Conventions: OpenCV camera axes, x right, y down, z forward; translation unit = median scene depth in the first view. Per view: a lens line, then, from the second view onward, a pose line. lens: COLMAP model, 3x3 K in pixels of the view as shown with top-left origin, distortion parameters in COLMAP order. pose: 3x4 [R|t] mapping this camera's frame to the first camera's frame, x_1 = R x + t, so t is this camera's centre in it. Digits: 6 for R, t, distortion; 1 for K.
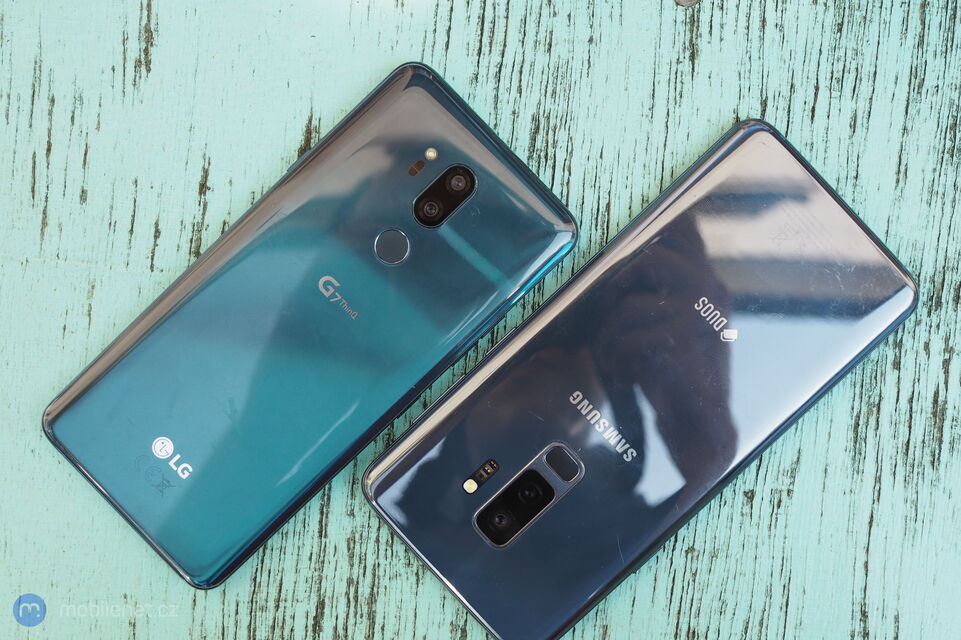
lens RADIAL K [[1393.4, 0, 482.7], [0, 1393.4, 319.1], [0, 0, 1]] dist [-0.098242, 0.000000]
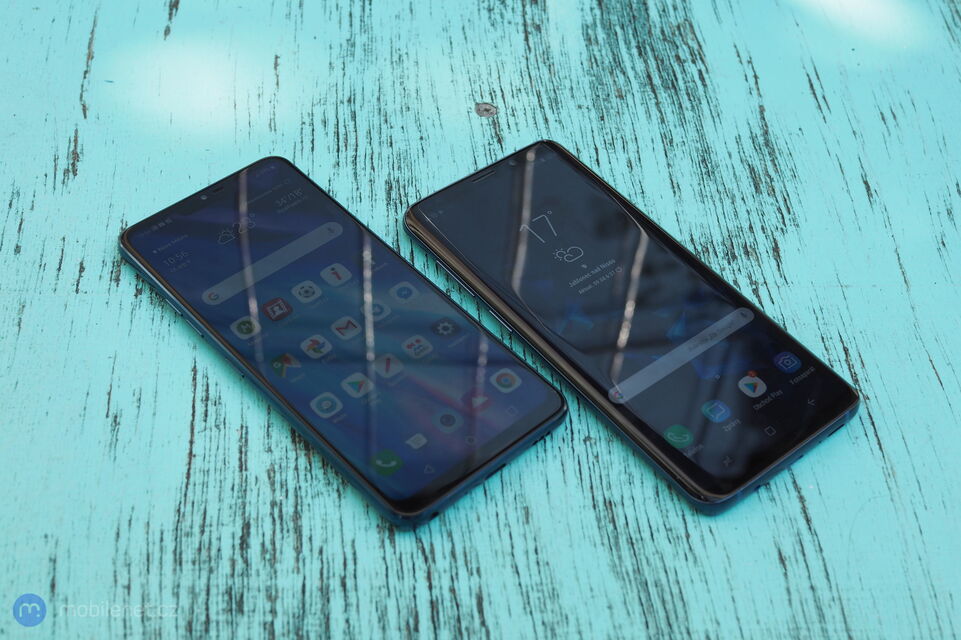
lens RADIAL K [[1393.4, 0, 494.3], [0, 1393.4, 327.2], [0, 0, 1]] dist [-0.098242, 0.000000]
pose [[0.976795, -0.082600, 0.197606, -0.129616], [0.194836, 0.725832, -0.659702, 0.810512], [-0.088937, 0.682895, 0.725083, 0.159051]]
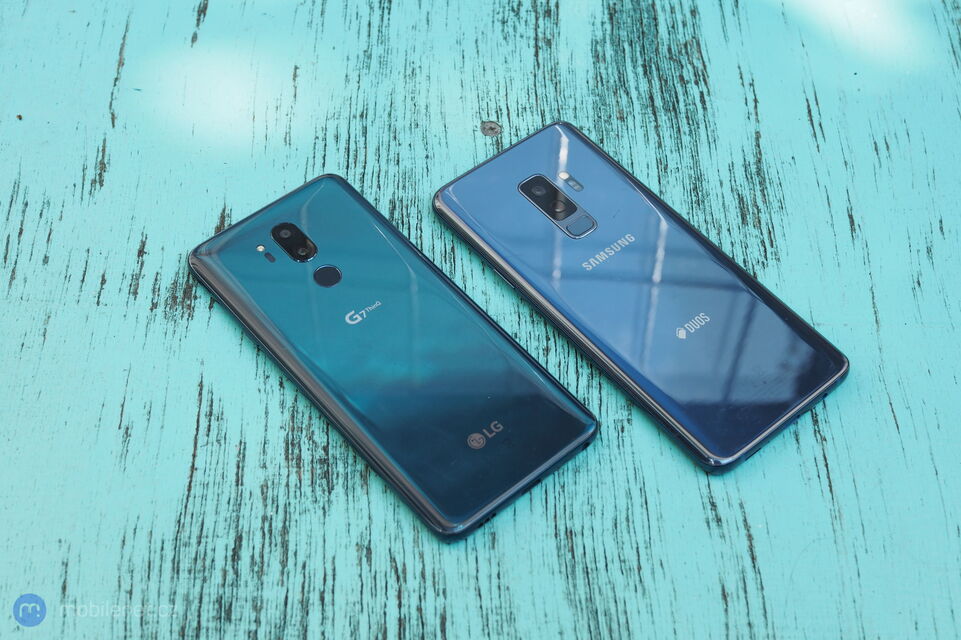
lens RADIAL K [[1393.4, 0, 470.2], [0, 1393.4, 328.0], [0, 0, 1]] dist [-0.098242, 0.000000]
pose [[0.989970, -0.051862, 0.131416, -0.071232], [0.121479, 0.787373, -0.604390, 0.779982], [-0.072128, 0.614292, 0.785775, 0.006128]]
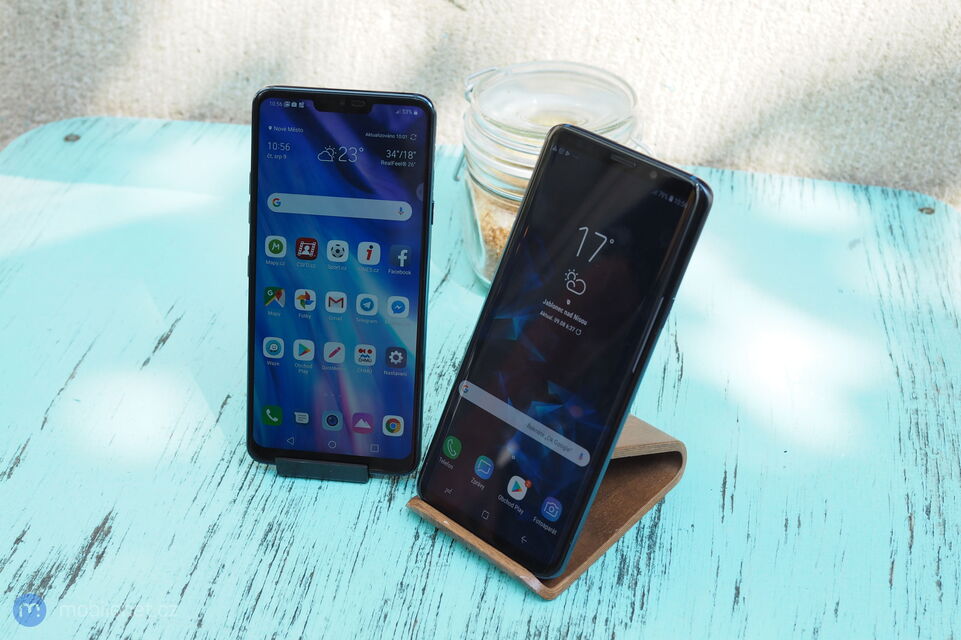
lens RADIAL K [[1393.4, 0, 476.4], [0, 1393.4, 316.0], [0, 0, 1]] dist [-0.098242, 0.000000]
pose [[0.996725, 0.063784, -0.049717, 0.294631], [-0.076757, 0.552550, -0.829938, 0.859637], [-0.025465, 0.831036, 0.555636, 0.066148]]
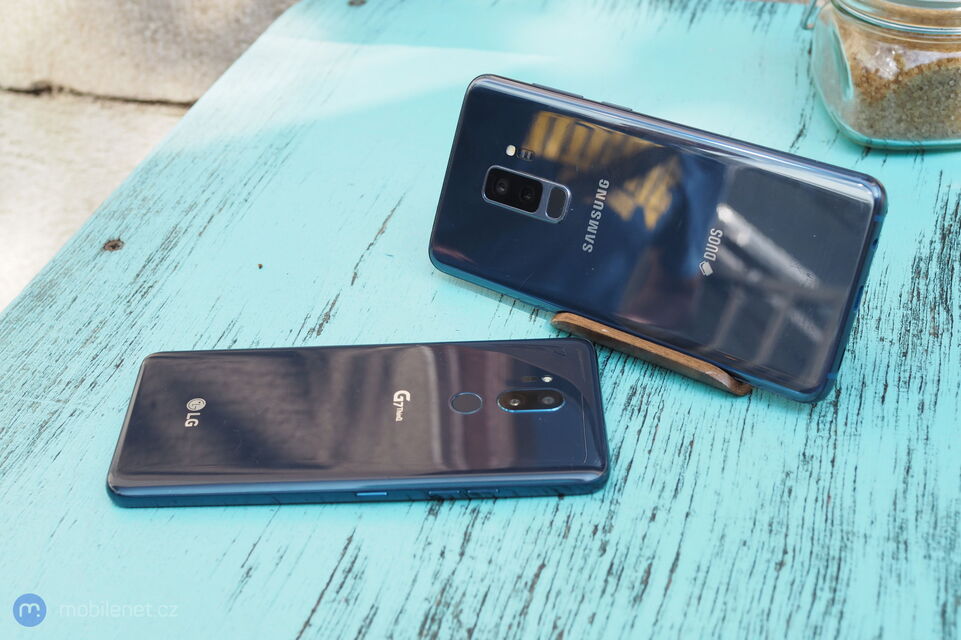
lens RADIAL K [[1393.4, 0, 481.9], [0, 1393.4, 312.9], [0, 0, 1]] dist [-0.098242, 0.000000]
pose [[0.979820, 0.072878, -0.186125, 0.124000], [-0.194989, 0.553310, -0.809831, 0.768217], [0.043966, 0.829781, 0.556355, 0.310485]]
